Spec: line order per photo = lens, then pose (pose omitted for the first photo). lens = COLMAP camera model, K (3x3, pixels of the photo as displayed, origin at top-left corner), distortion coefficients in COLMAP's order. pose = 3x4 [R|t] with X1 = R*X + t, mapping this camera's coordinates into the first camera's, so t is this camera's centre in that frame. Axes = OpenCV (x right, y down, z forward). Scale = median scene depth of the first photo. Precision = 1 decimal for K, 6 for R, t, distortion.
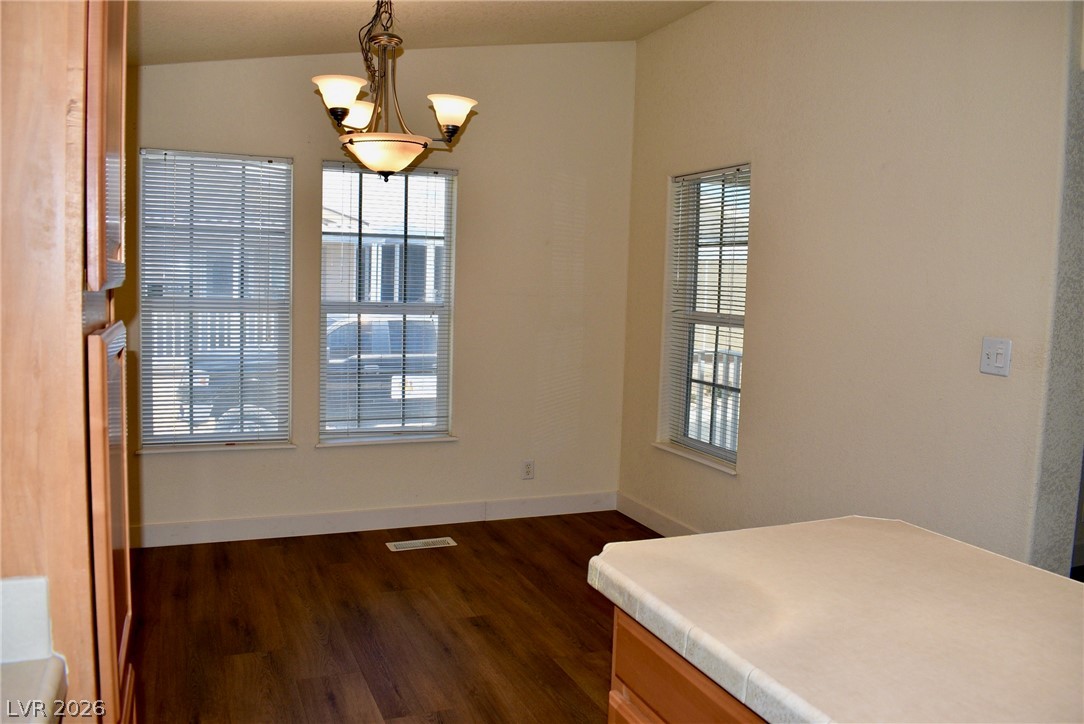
lens RADIAL K [[856.3, 0, 546.0], [0, 856.3, 348.3], [0, 0, 1]] dist [-0.088128, 0.011297]
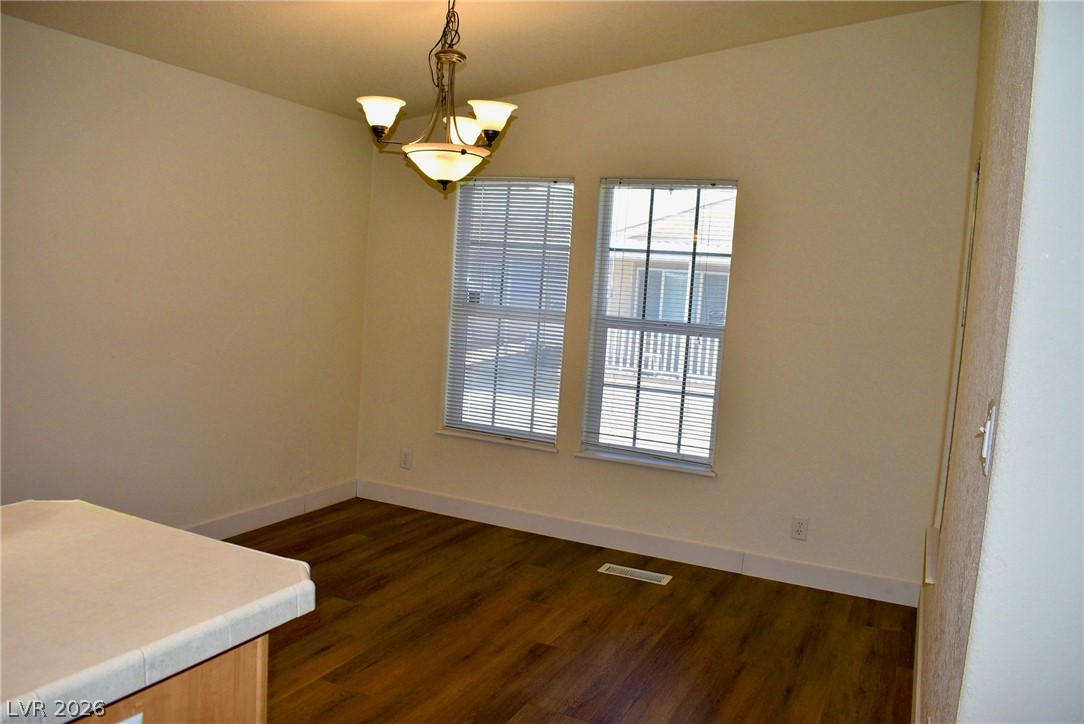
lens RADIAL K [[856.3, 0, 546.0], [0, 856.3, 348.3], [0, 0, 1]] dist [-0.088128, 0.011297]
pose [[0.673932, 0.074132, -0.735065, 0.479349], [-0.107686, 0.994184, 0.001535, -0.011259], [0.730903, 0.078121, 0.677995, 0.272424]]
